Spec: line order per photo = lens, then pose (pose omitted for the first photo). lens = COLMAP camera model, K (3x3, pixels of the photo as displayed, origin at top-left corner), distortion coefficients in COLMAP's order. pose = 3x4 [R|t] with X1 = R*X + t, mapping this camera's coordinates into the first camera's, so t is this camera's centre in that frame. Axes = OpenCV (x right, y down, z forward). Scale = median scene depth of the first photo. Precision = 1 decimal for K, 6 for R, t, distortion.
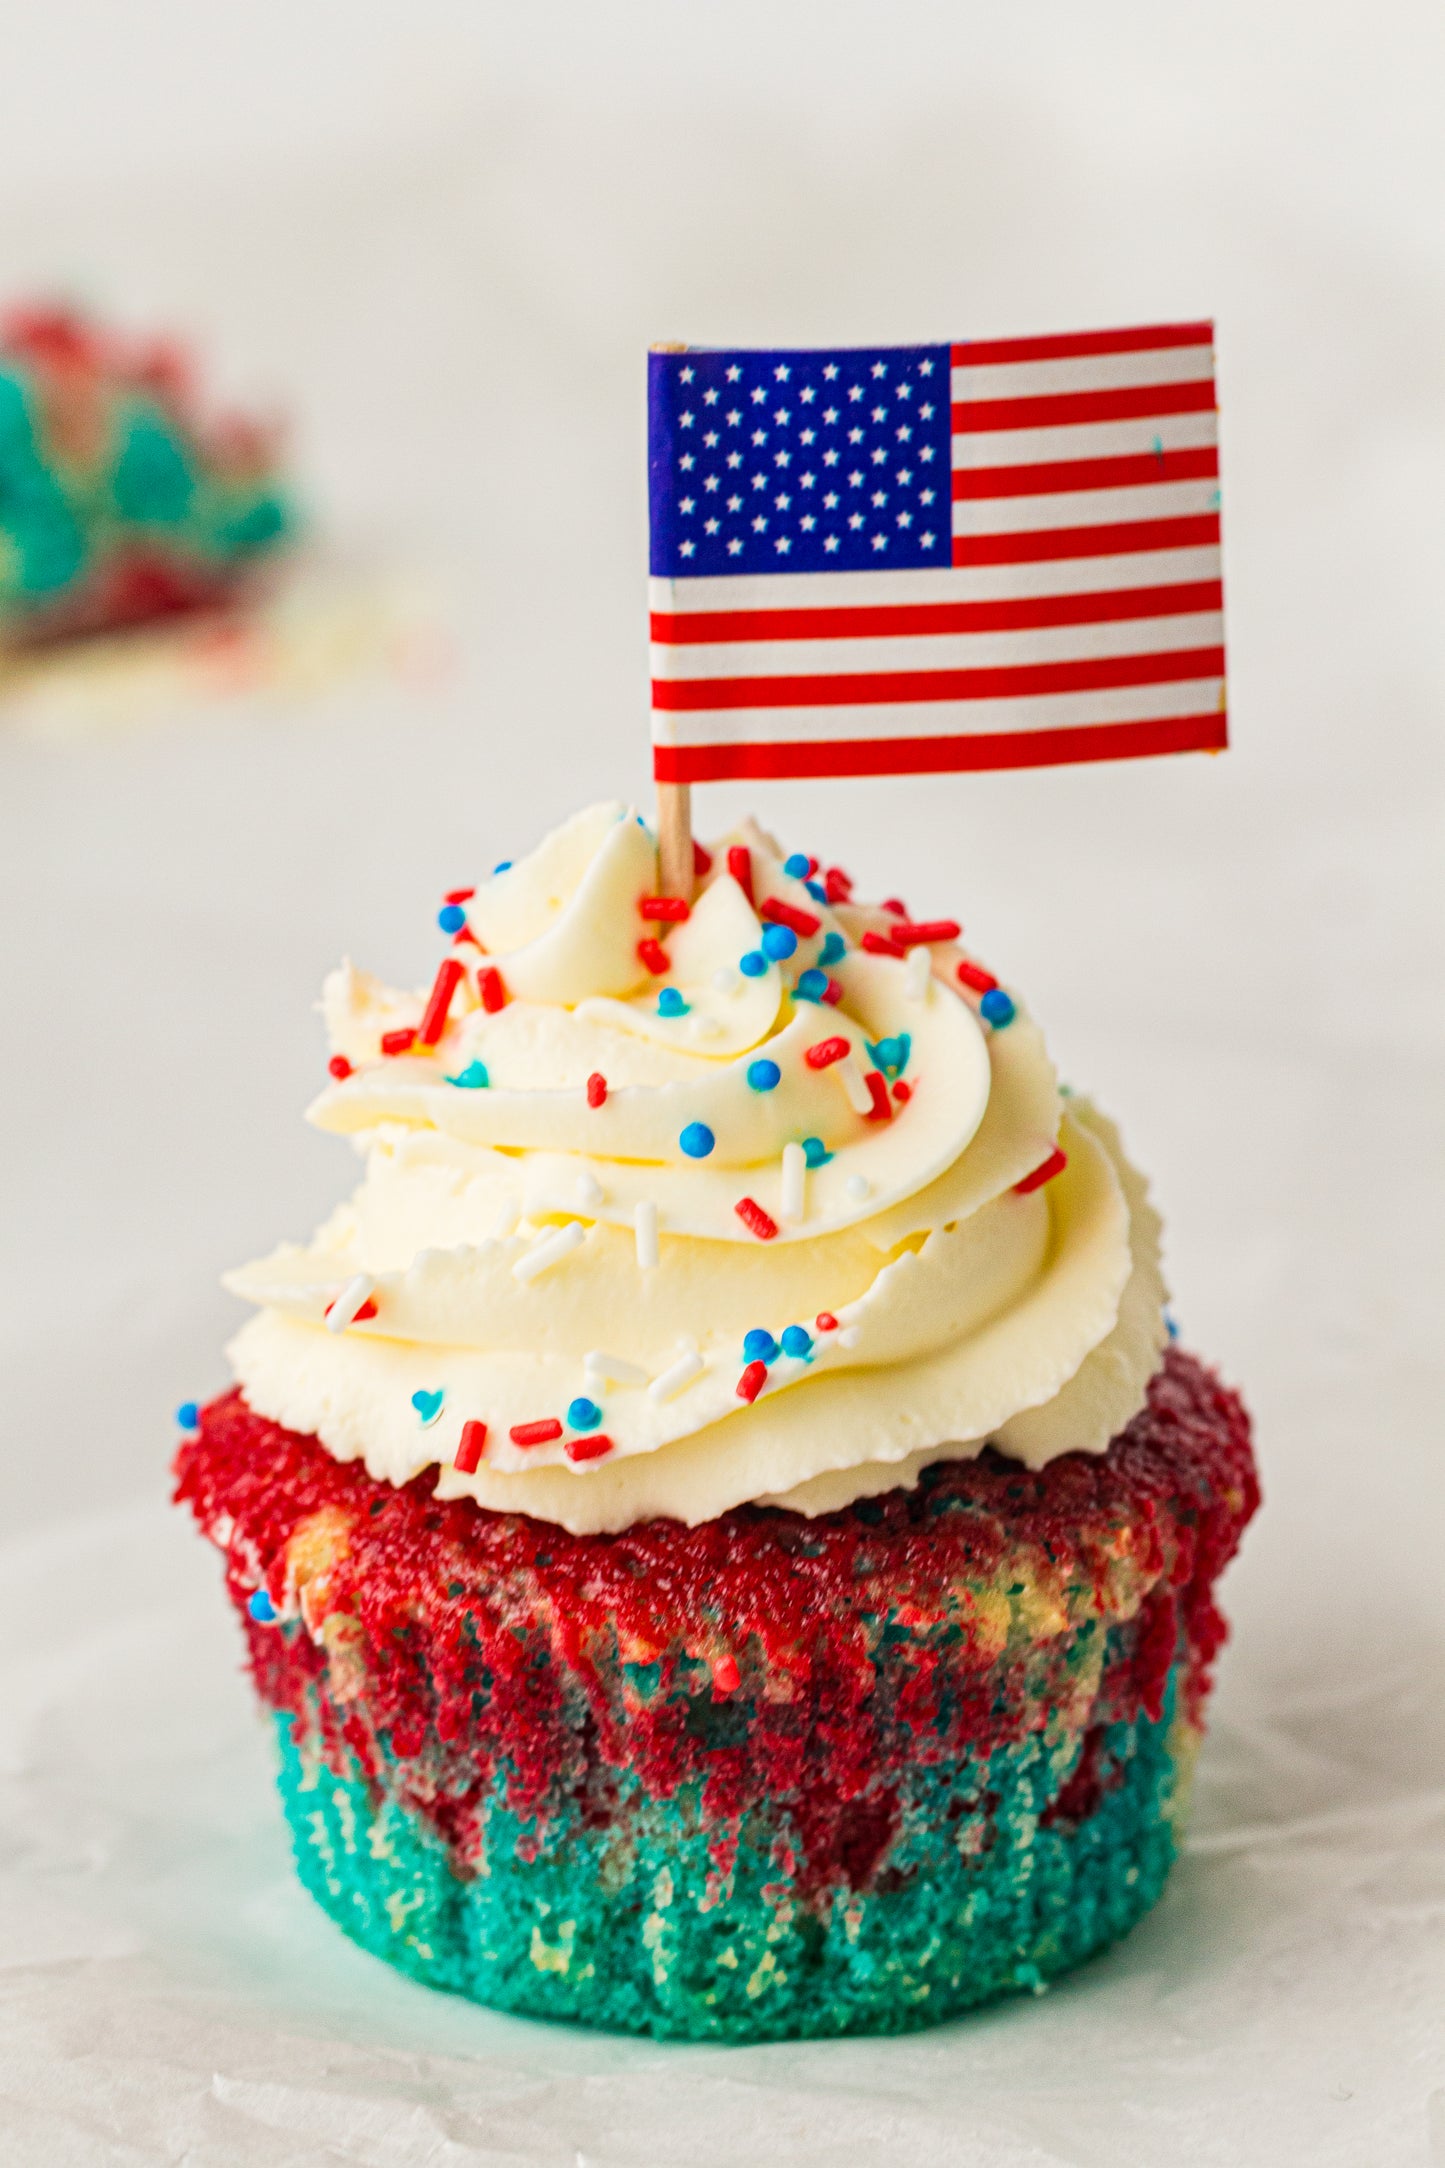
lens RADIAL K [[12267.8, 0, 722.5], [0, 12267.8, 1084.0], [0, 0, 1]] dist [-0.218612, 8.925590]
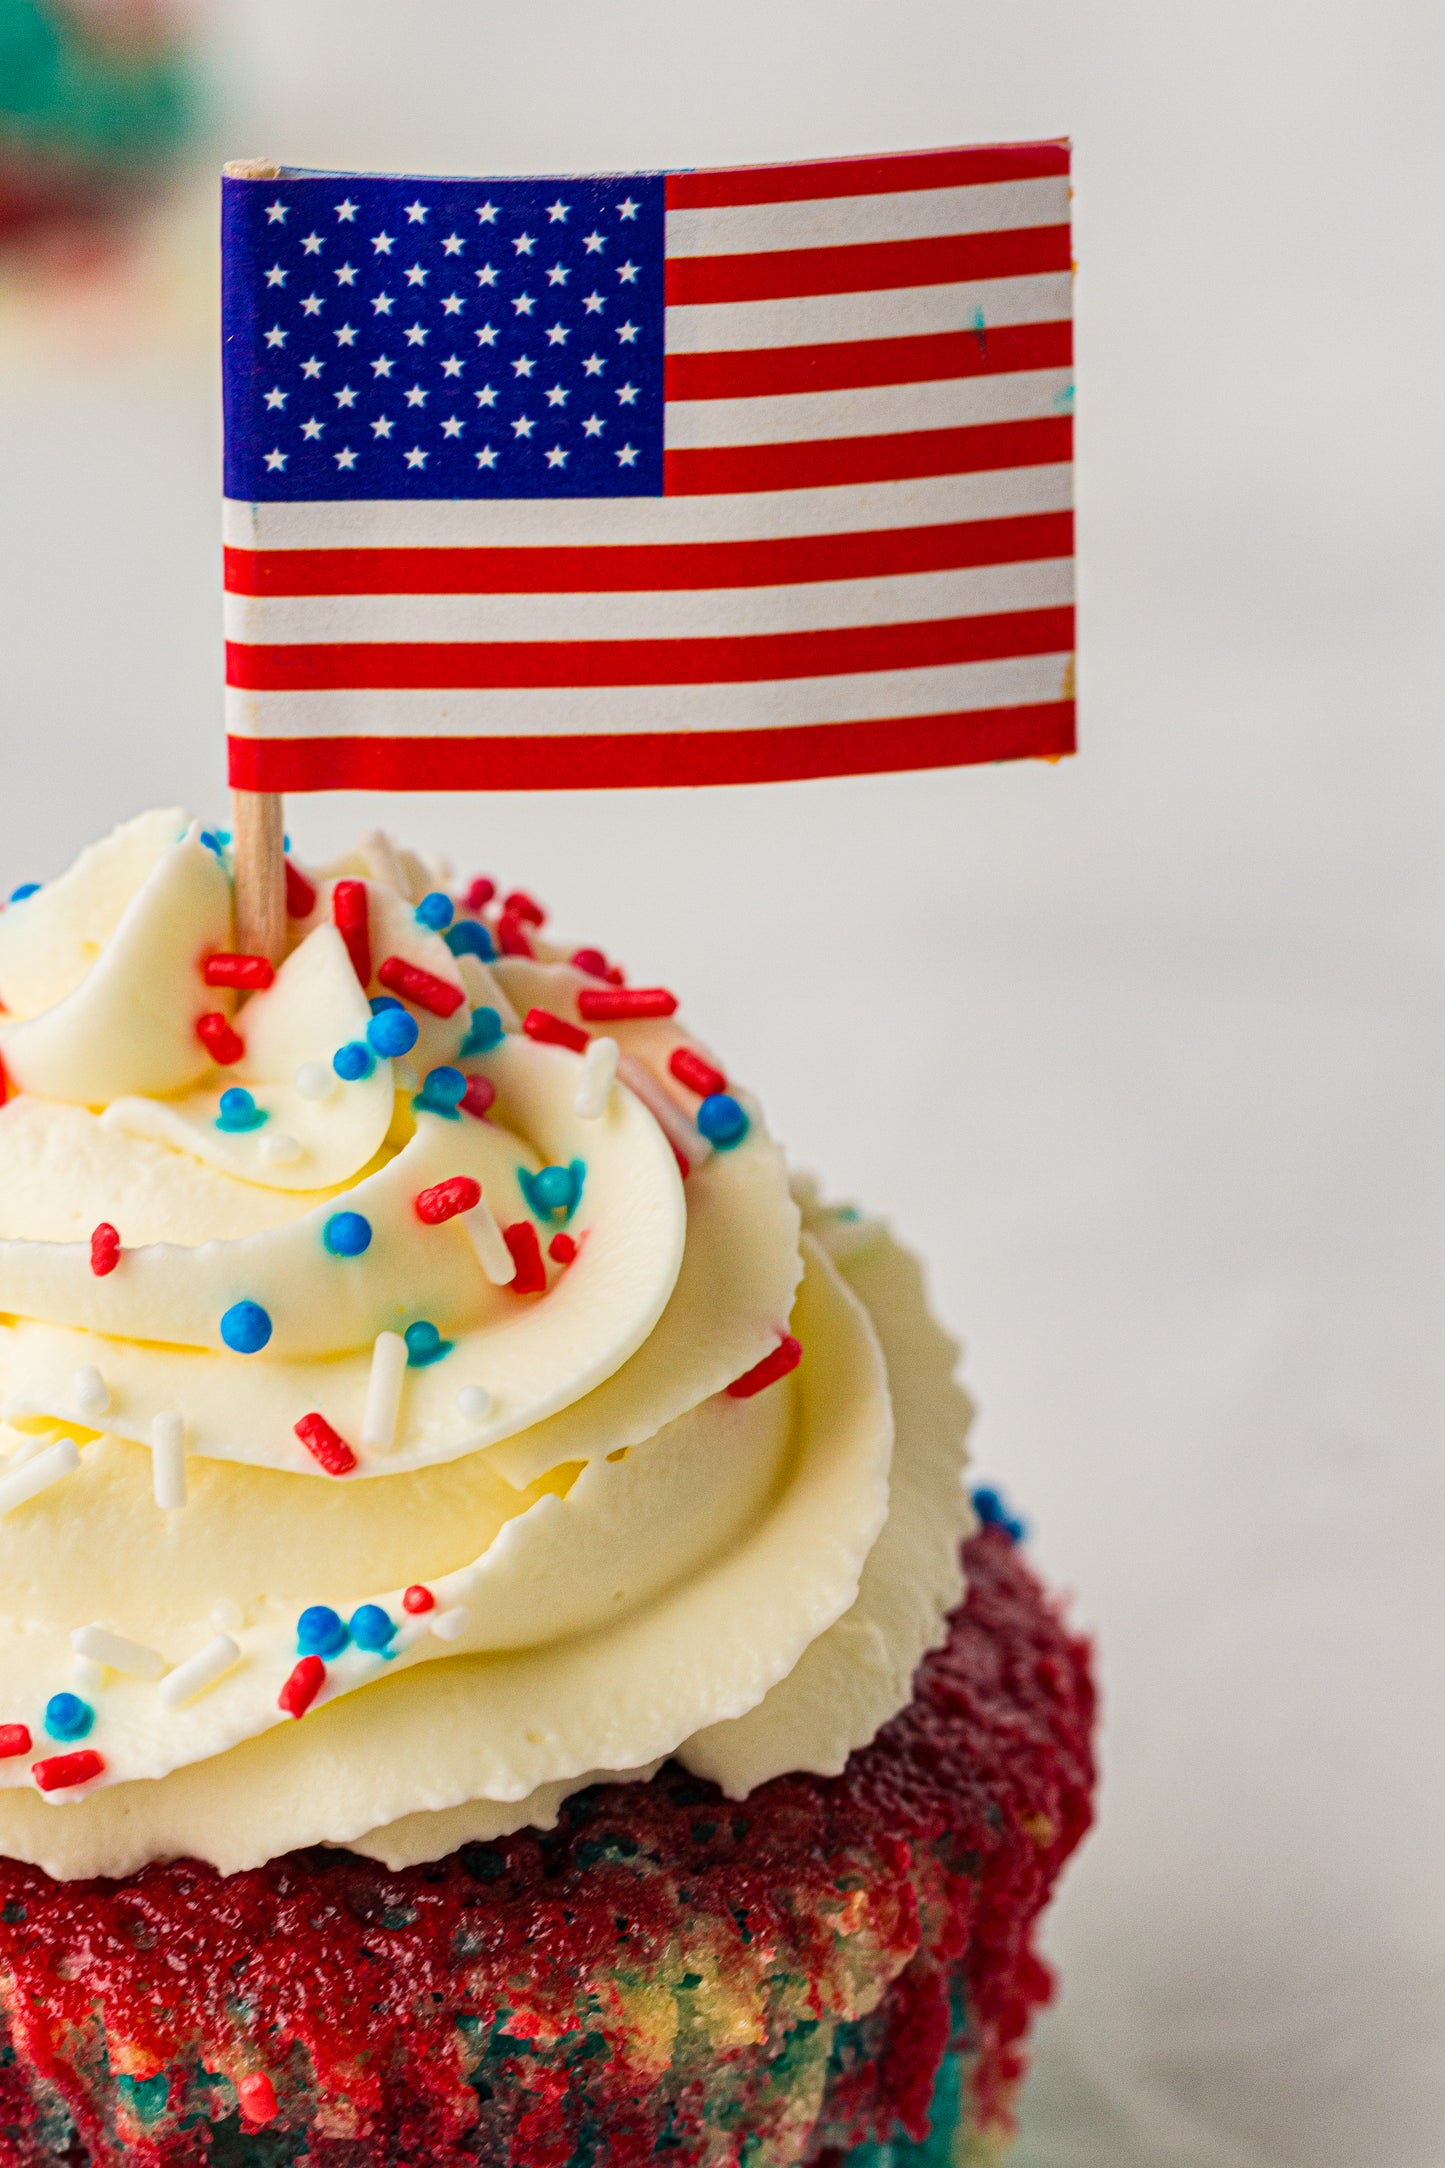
lens RADIAL K [[12267.8, 0, 722.5], [0, 12267.8, 1084.0], [0, 0, 1]] dist [-0.218612, 8.925590]
pose [[0.996600, 0.038298, -0.072949, 0.074082], [-0.032522, 0.996361, 0.078787, -0.063926], [0.075701, -0.076146, 0.994219, 0.311924]]
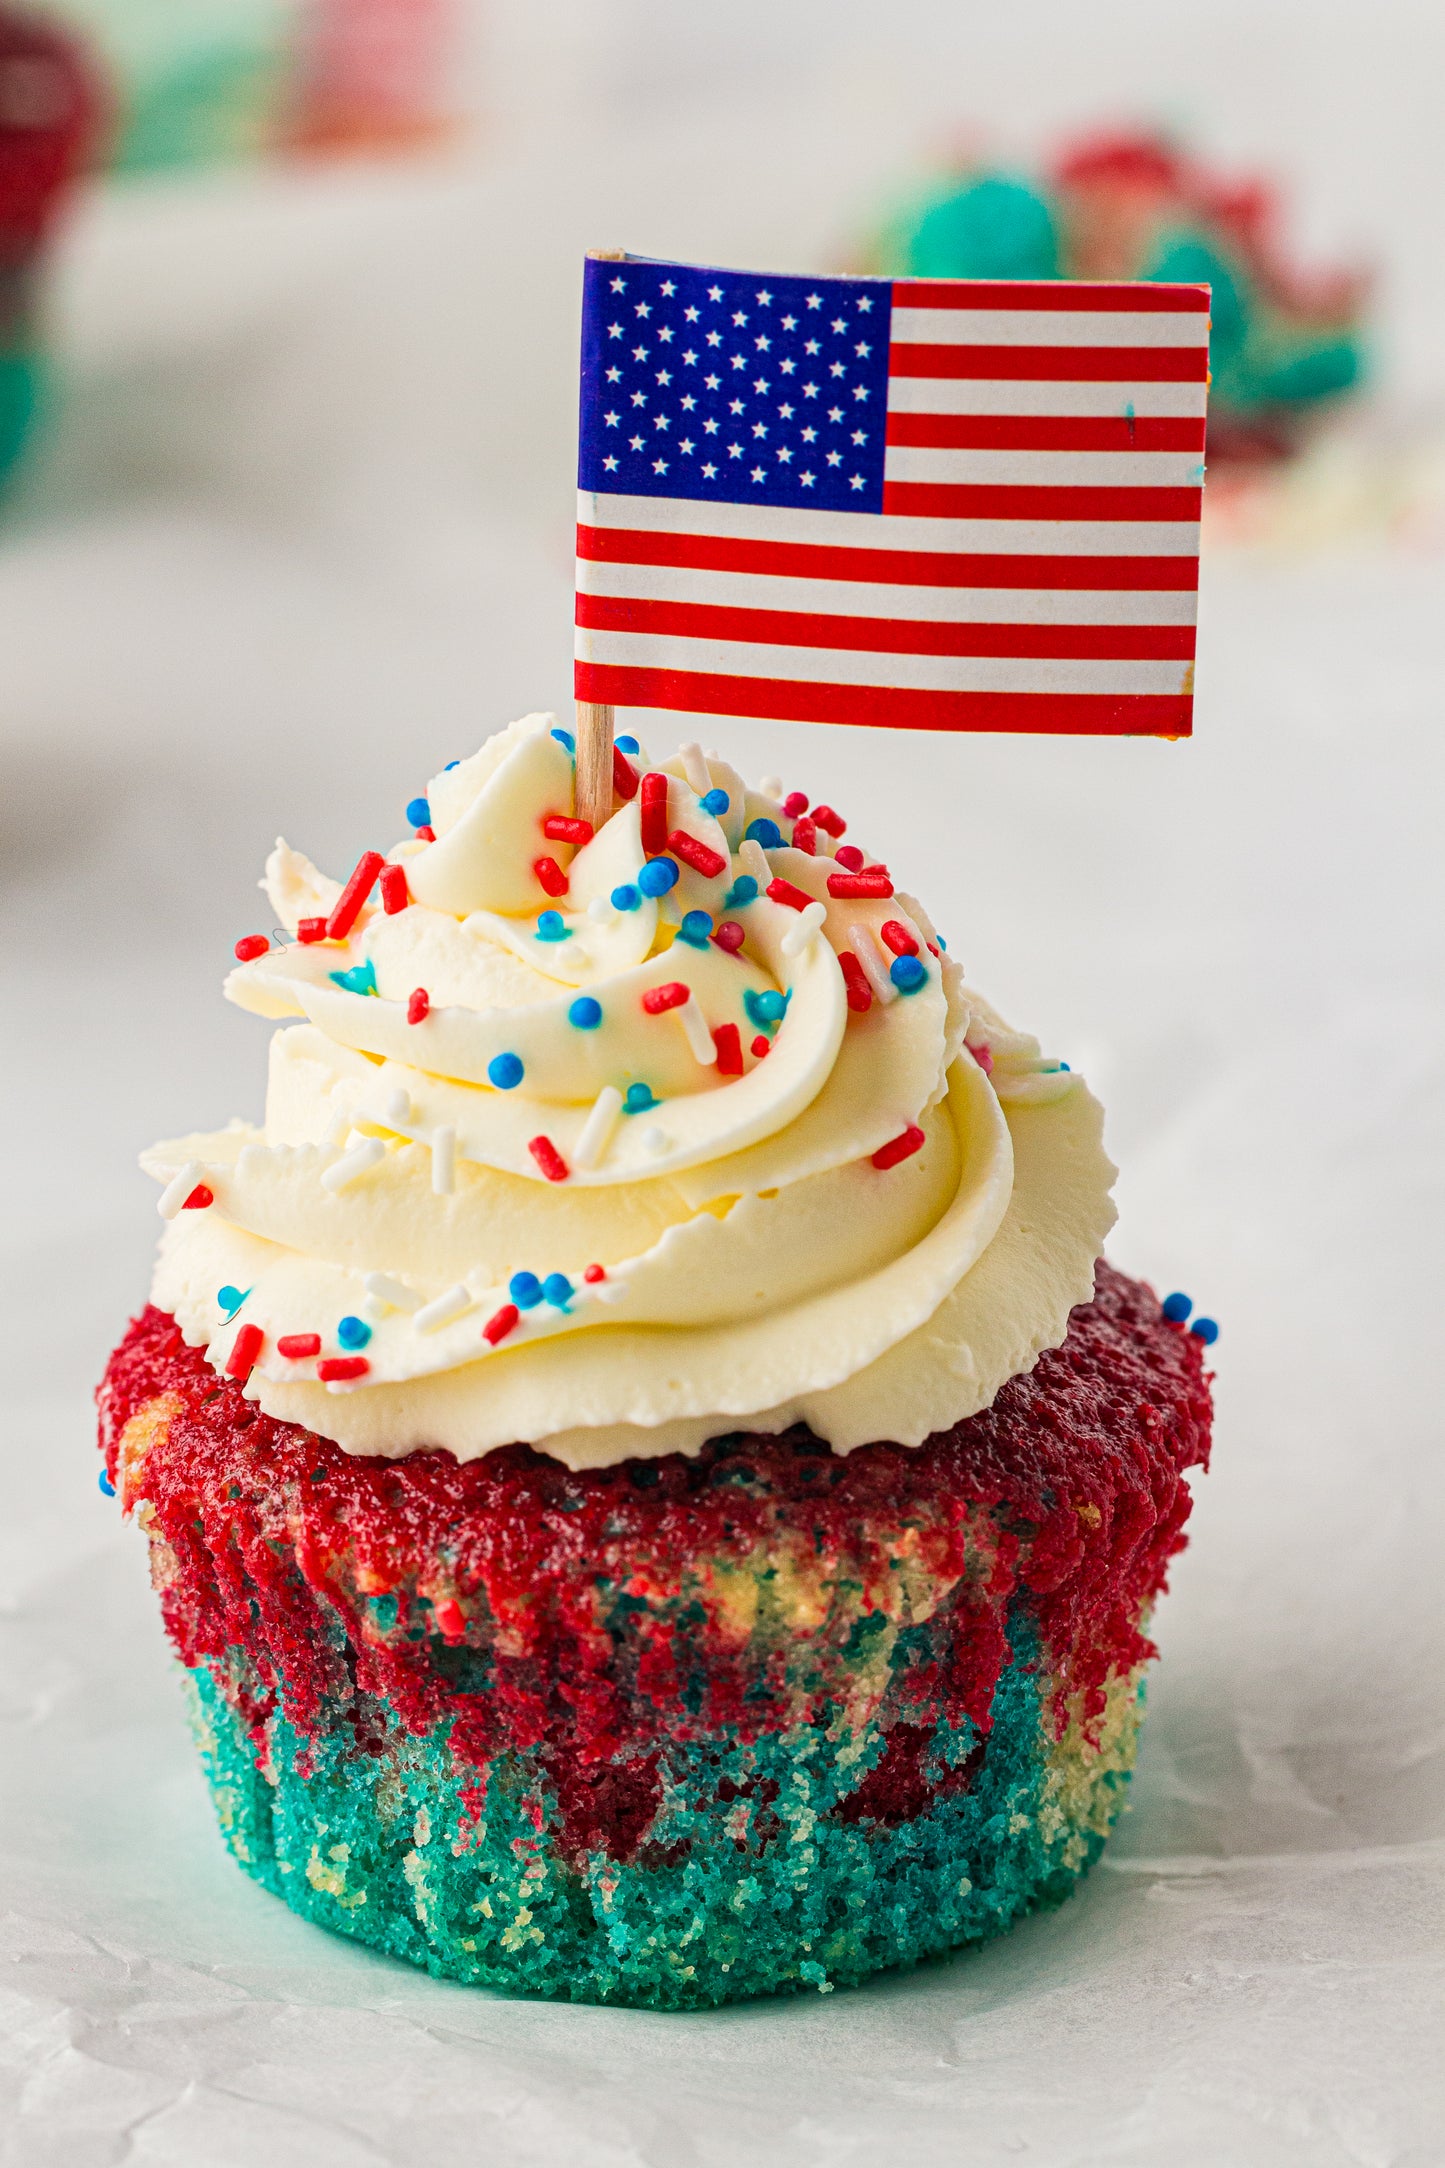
lens RADIAL K [[12267.8, 0, 722.5], [0, 12267.8, 1084.0], [0, 0, 1]] dist [-0.218612, 8.925590]
pose [[0.931777, 0.130355, -0.338821, 0.340161], [-0.119632, 0.991432, 0.052440, -0.046914], [0.342754, -0.008328, 0.939388, 0.092644]]
